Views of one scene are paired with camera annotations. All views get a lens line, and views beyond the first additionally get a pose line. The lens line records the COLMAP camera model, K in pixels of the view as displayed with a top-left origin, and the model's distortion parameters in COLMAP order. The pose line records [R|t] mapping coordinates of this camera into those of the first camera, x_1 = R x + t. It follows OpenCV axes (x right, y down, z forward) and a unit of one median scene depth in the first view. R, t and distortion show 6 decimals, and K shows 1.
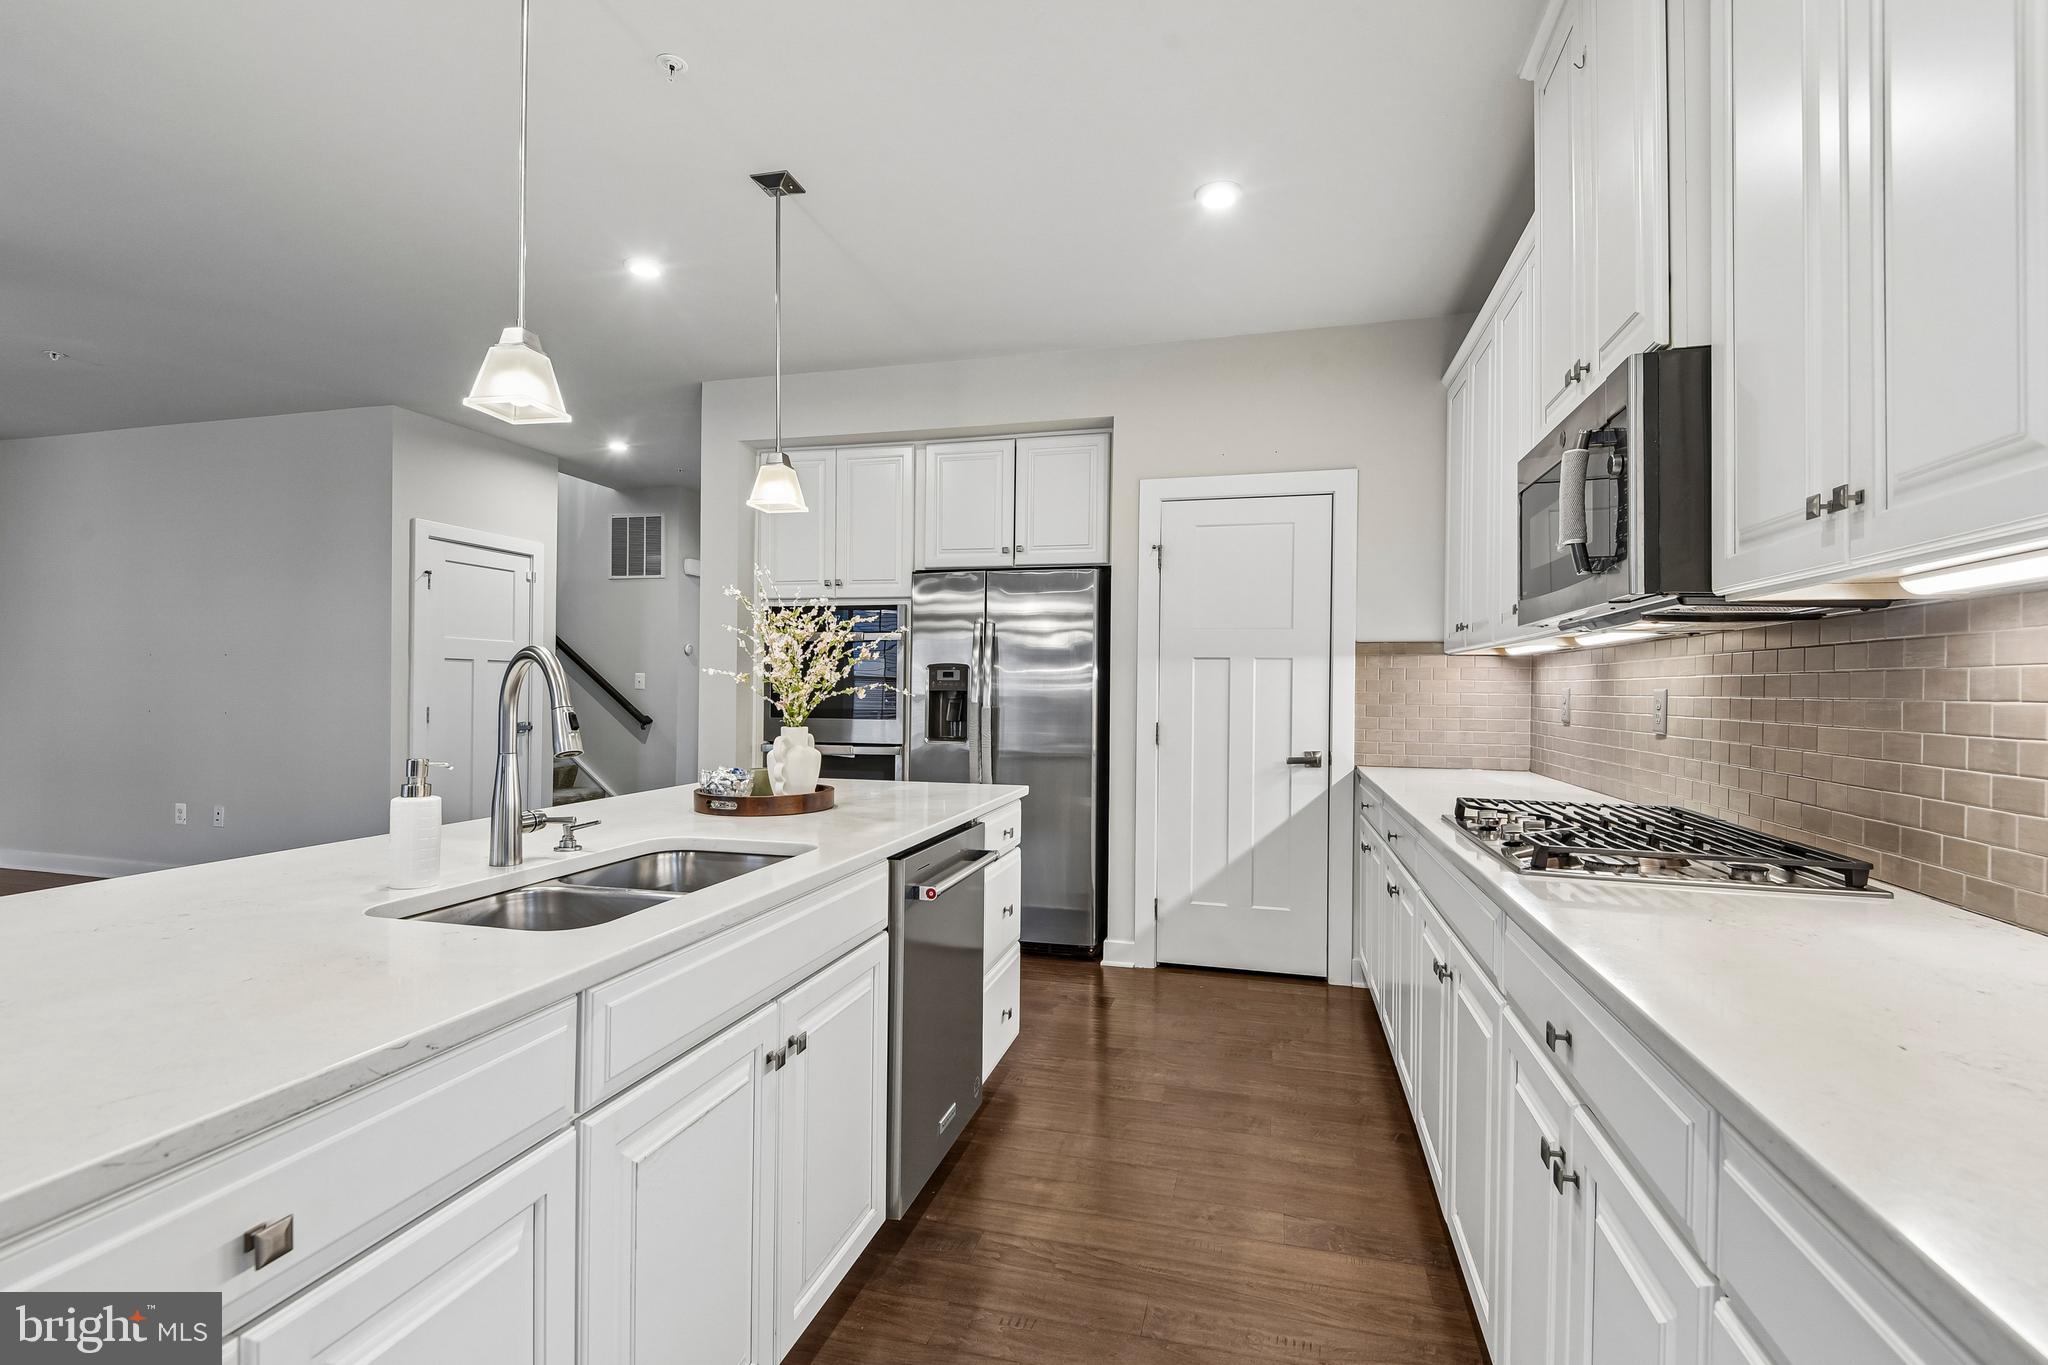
lens RADIAL K [[943.6, 0, 1036.3], [0, 943.6, 693.5], [0, 0, 1]] dist [-0.016706, -0.005746]
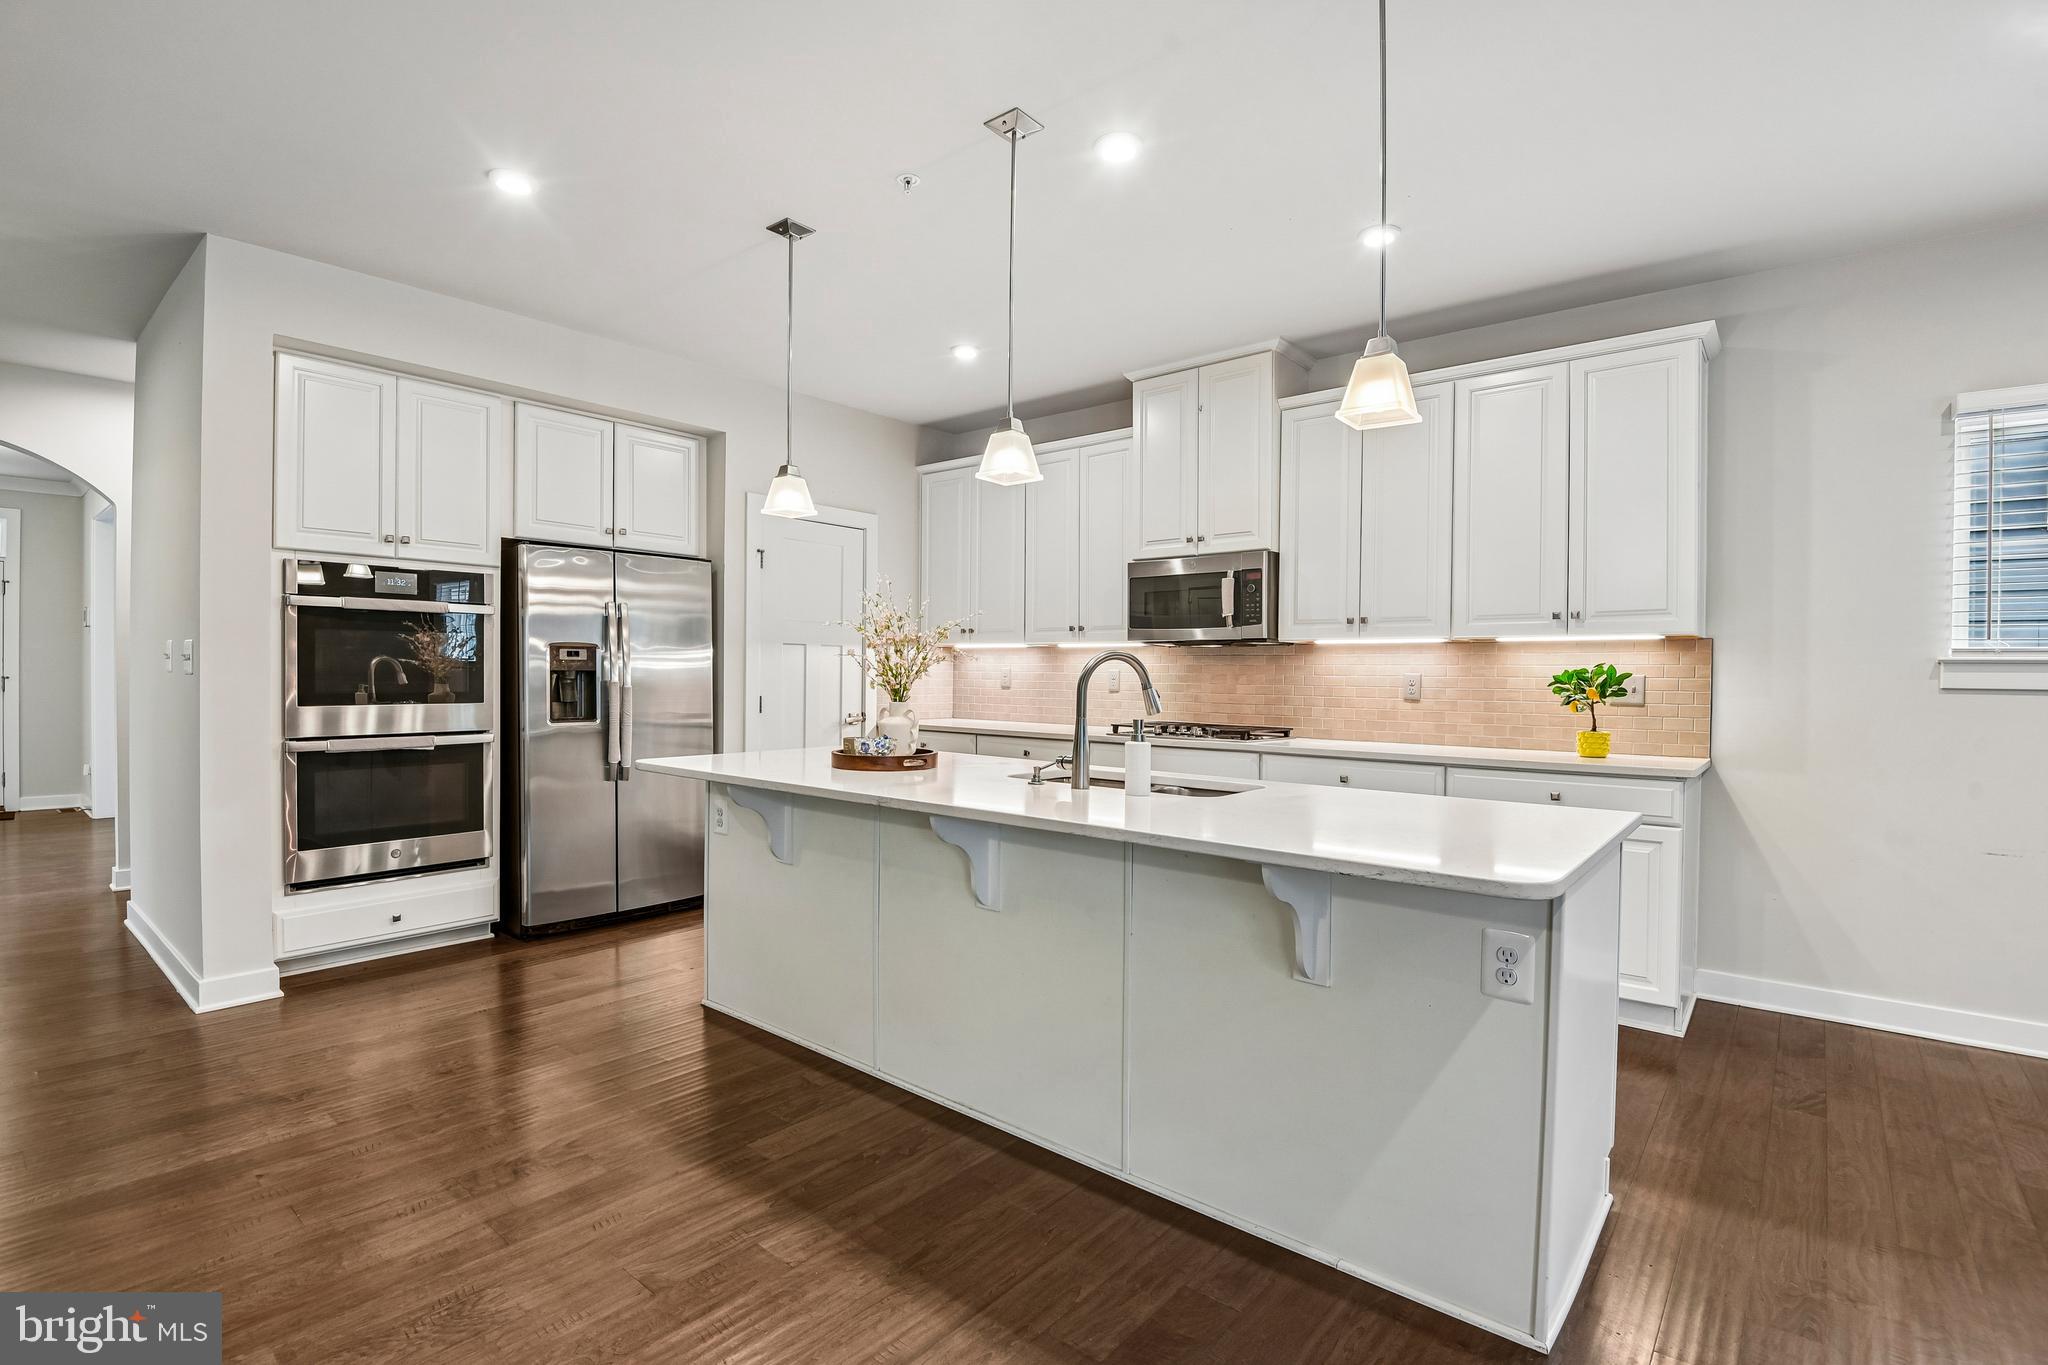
lens RADIAL K [[943.6, 0, 1042.3], [0, 943.6, 678.6], [0, 0, 1]] dist [-0.016706, -0.005746]
pose [[0.414817, -0.012394, 0.909821, -0.852770], [-0.001081, 0.999900, 0.014114, -0.009183], [-0.909904, -0.006838, 0.414762, 0.171998]]
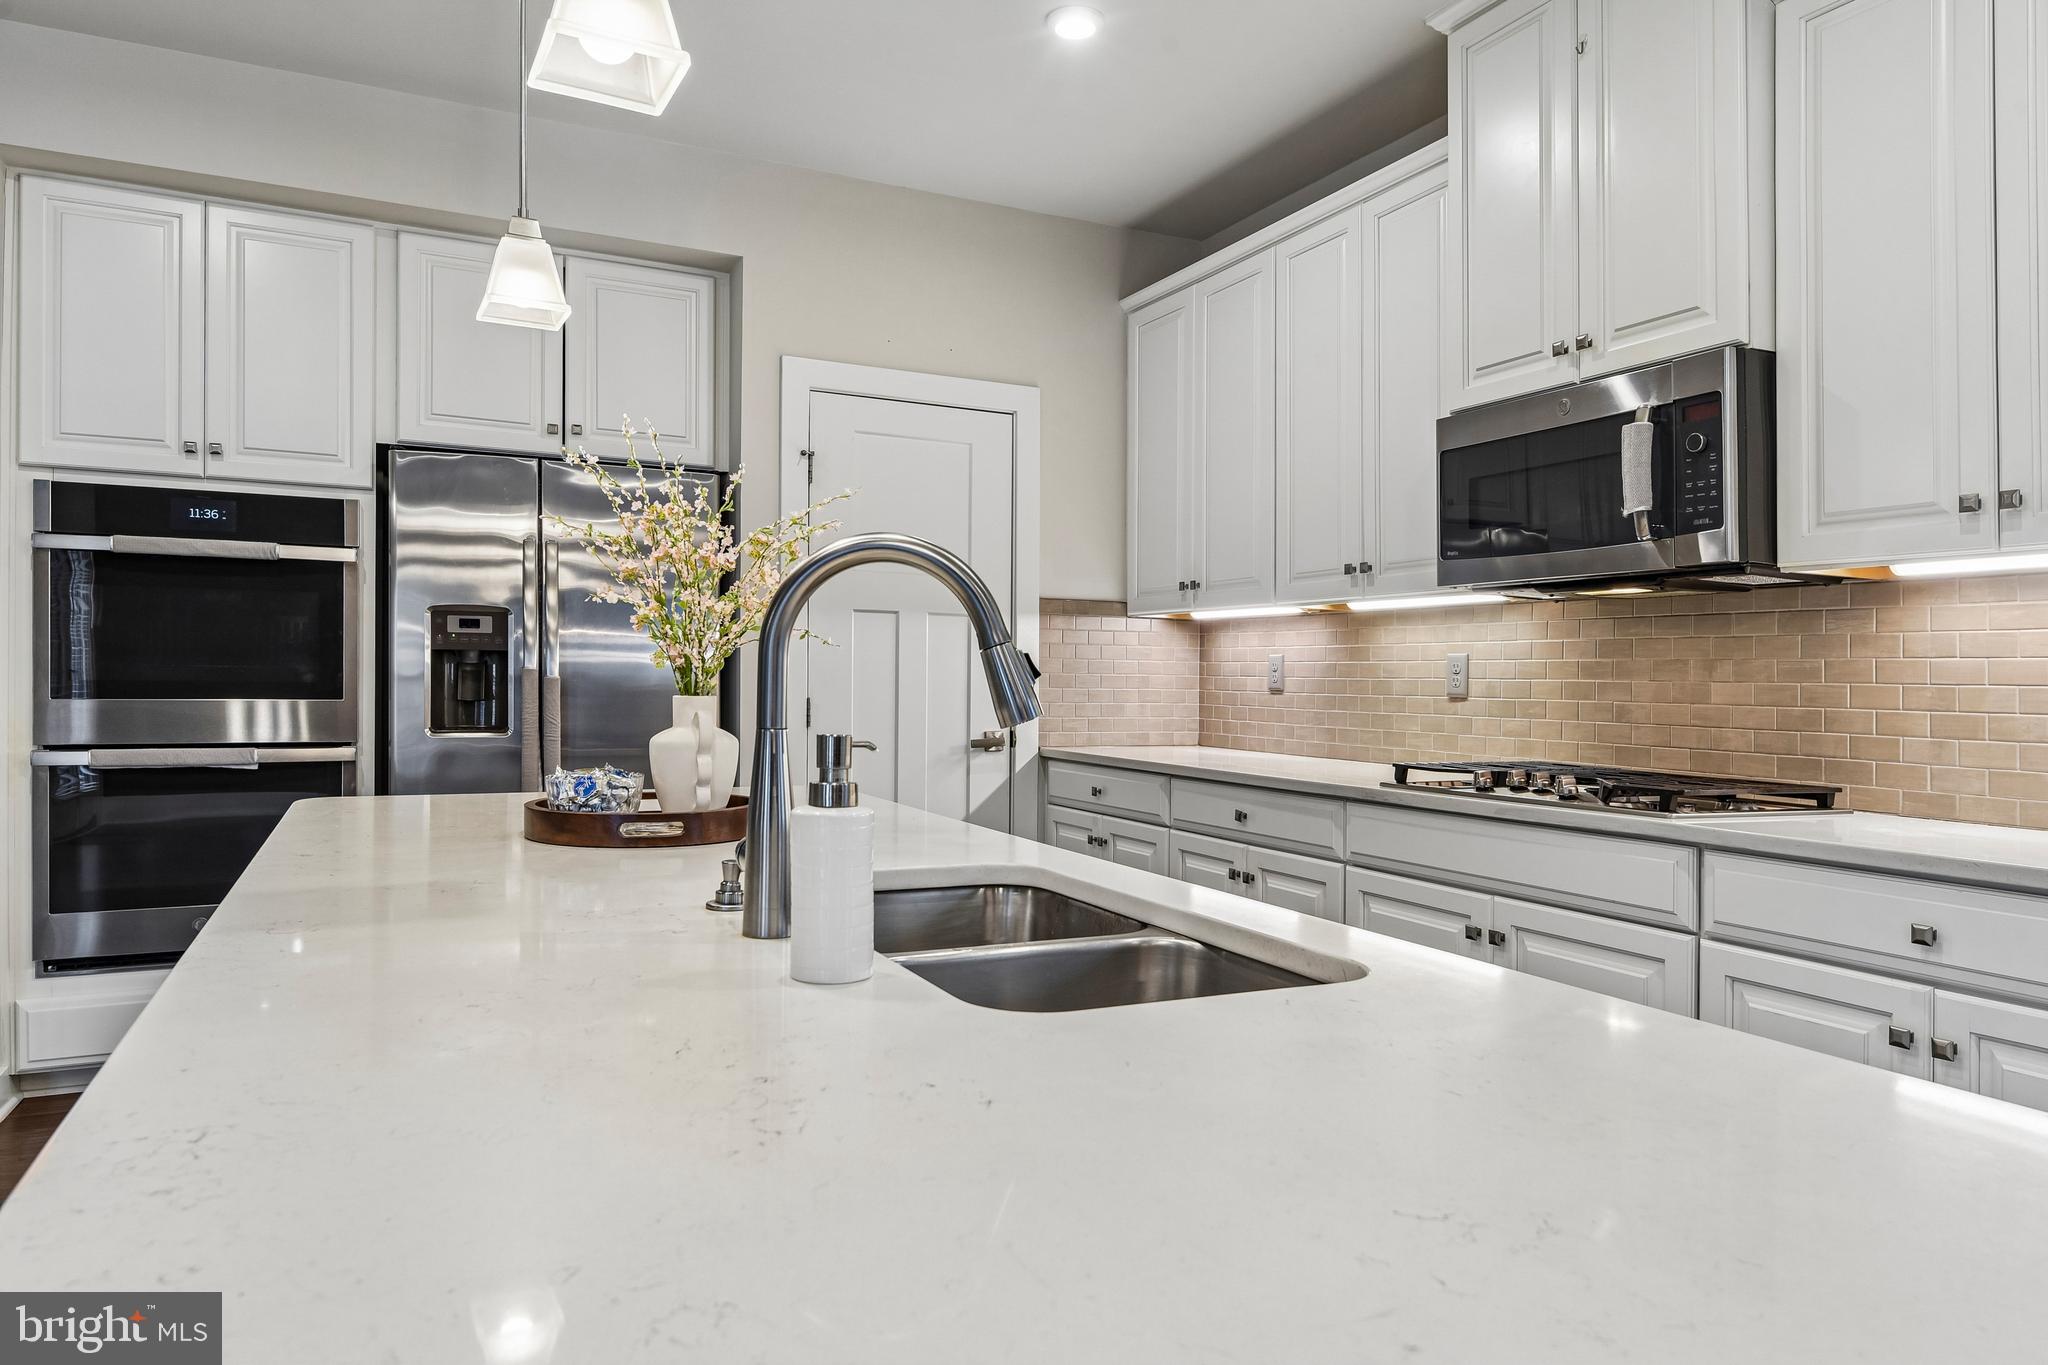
lens RADIAL K [[1304.2, 0, 1021.1], [0, 1304.2, 669.5], [0, 0, 1]] dist [0.002673, -0.010055]
pose [[0.759430, 0.005846, 0.650563, -0.407386], [-0.004385, 0.999983, -0.003867, 0.013085], [-0.650575, 0.000085, 0.759442, 0.142432]]
